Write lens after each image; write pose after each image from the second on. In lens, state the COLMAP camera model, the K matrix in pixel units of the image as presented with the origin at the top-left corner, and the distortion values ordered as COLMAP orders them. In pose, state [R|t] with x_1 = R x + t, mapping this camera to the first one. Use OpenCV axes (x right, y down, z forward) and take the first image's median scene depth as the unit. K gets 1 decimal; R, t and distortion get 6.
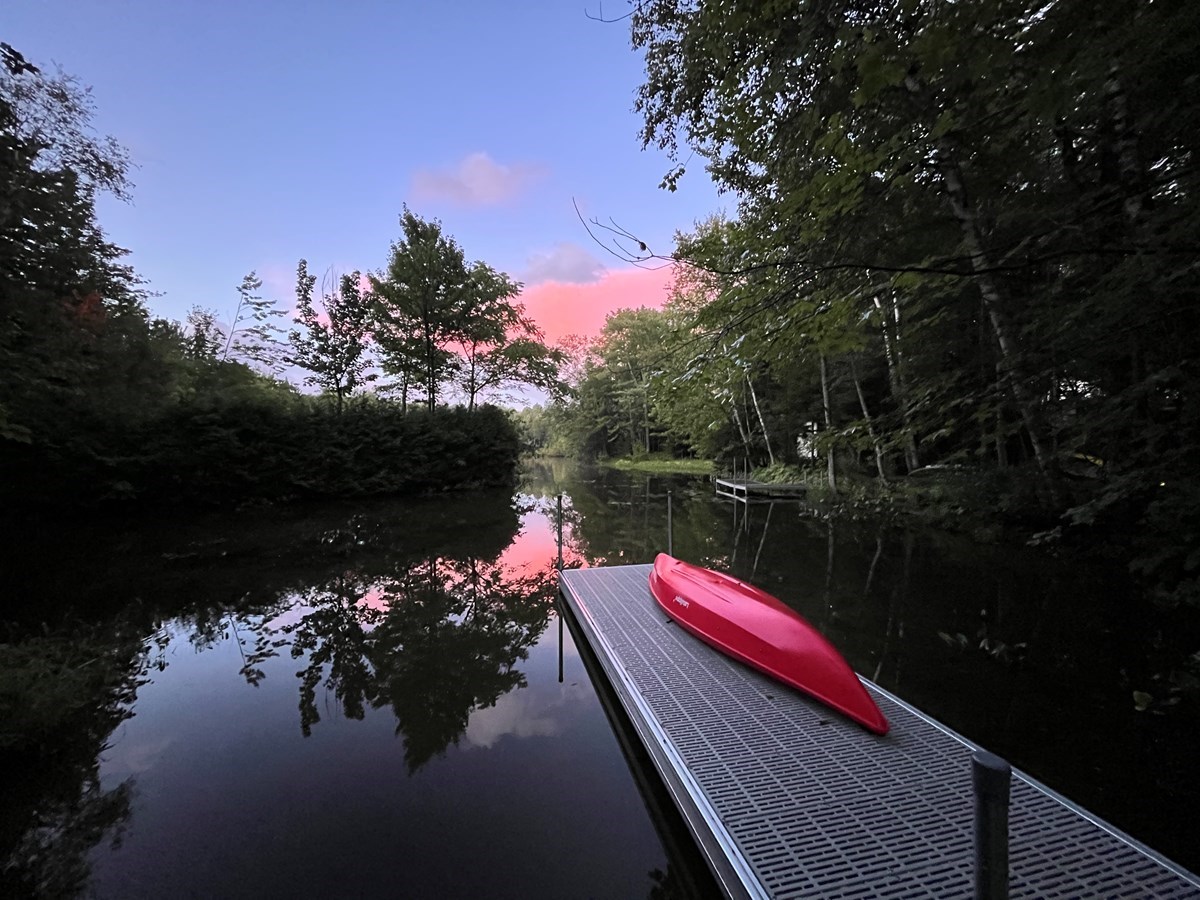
lens RADIAL K [[480.4, 0, 602.9], [0, 480.4, 450.1], [0, 0, 1]] dist [-0.000507, -0.000016]
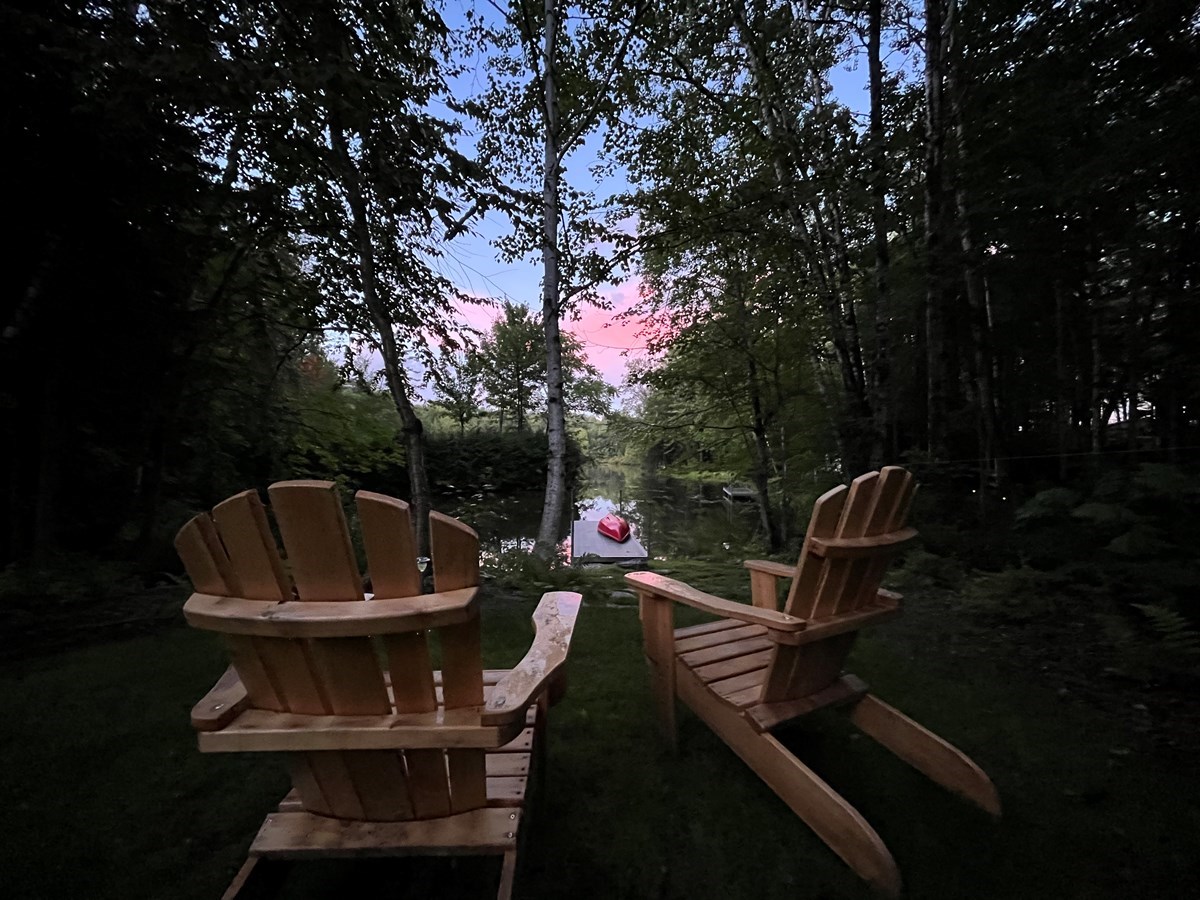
lens RADIAL K [[480.4, 0, 598.1], [0, 480.4, 451.9], [0, 0, 1]] dist [-0.000507, -0.000016]
pose [[0.984018, 0.014902, -0.177443, 0.106906], [-0.016687, 0.999824, -0.008574, -0.016917], [0.177284, 0.011398, 0.984094, -0.308469]]
